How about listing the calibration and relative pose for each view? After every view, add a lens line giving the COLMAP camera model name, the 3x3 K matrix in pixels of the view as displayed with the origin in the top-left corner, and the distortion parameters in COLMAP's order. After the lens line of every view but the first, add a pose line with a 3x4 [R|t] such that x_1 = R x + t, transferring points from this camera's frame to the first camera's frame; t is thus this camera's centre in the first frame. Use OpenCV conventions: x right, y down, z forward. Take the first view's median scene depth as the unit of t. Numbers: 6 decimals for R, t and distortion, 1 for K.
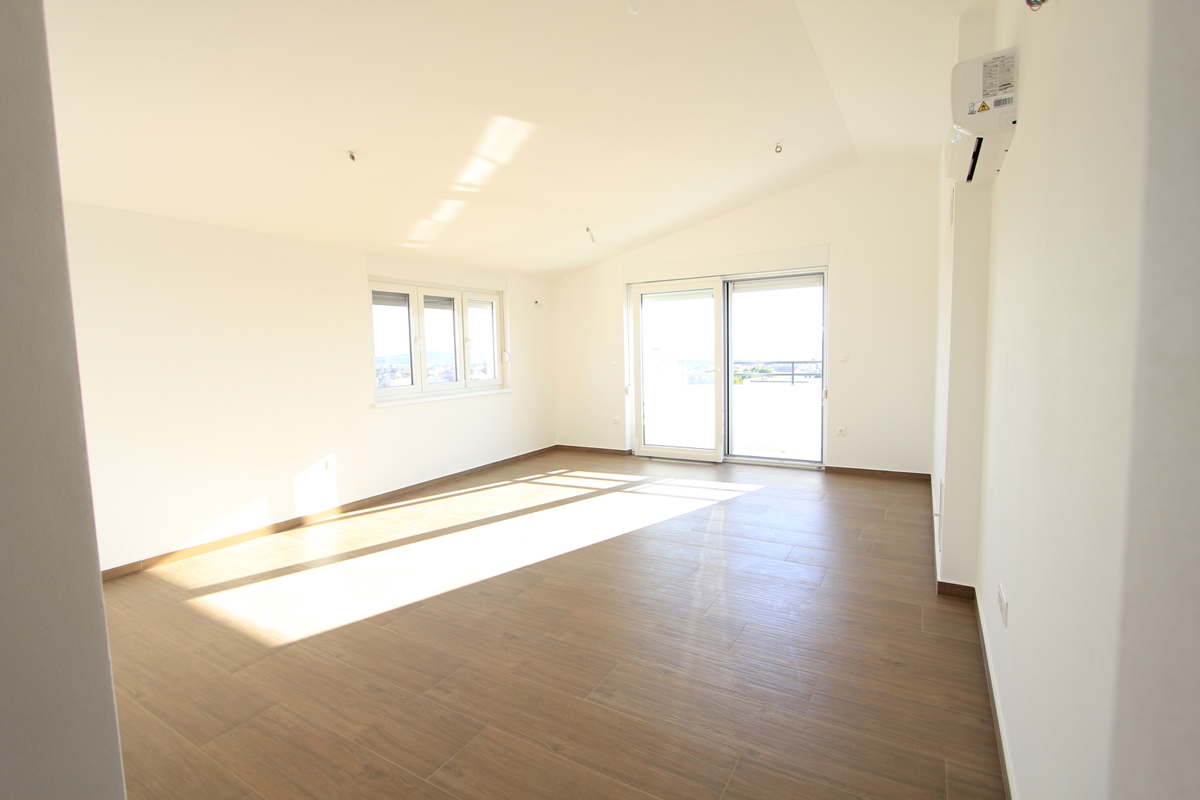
lens RADIAL K [[552.1, 0, 589.0], [0, 552.1, 393.0], [0, 0, 1]] dist [-0.016438, -0.000163]
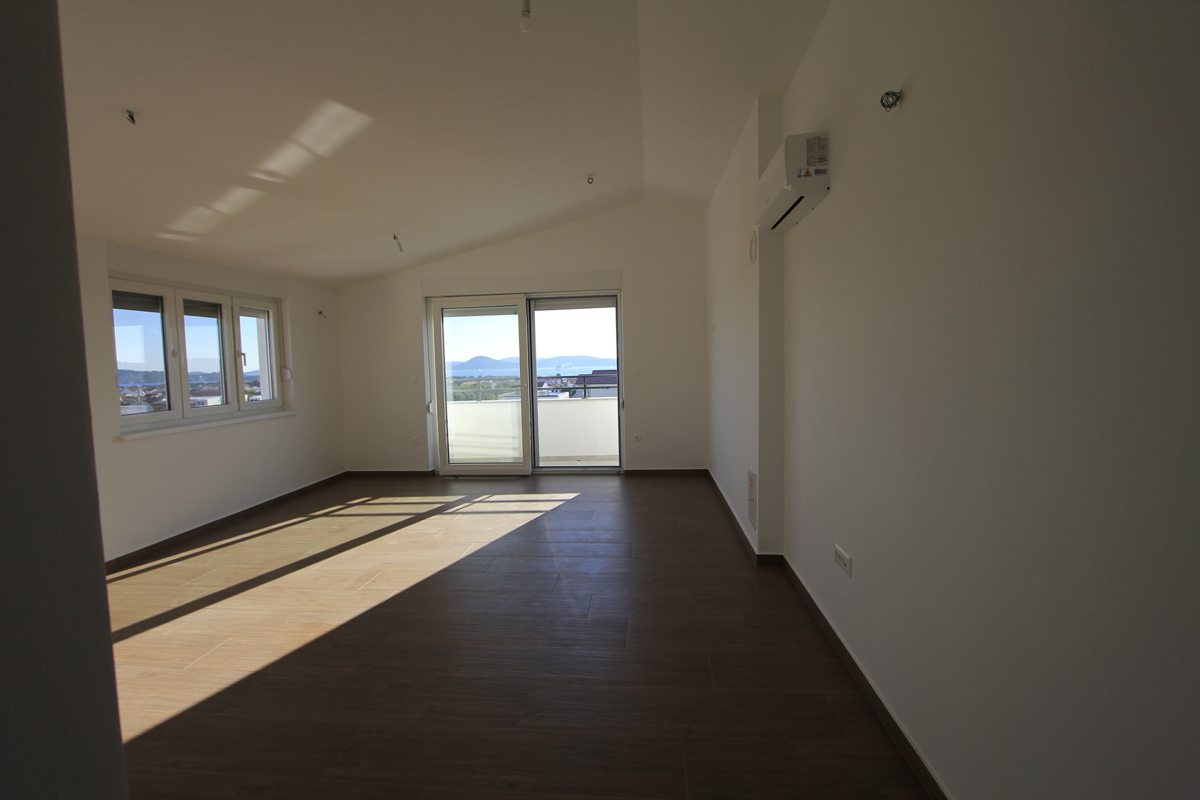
lens RADIAL K [[552.1, 0, 589.0], [0, 552.1, 393.0], [0, 0, 1]] dist [-0.016438, -0.000163]
pose [[0.905193, -0.024165, 0.424312, -0.107479], [0.036831, 0.999086, -0.021673, 0.000225], [-0.423401, 0.035247, 0.905256, 0.023724]]
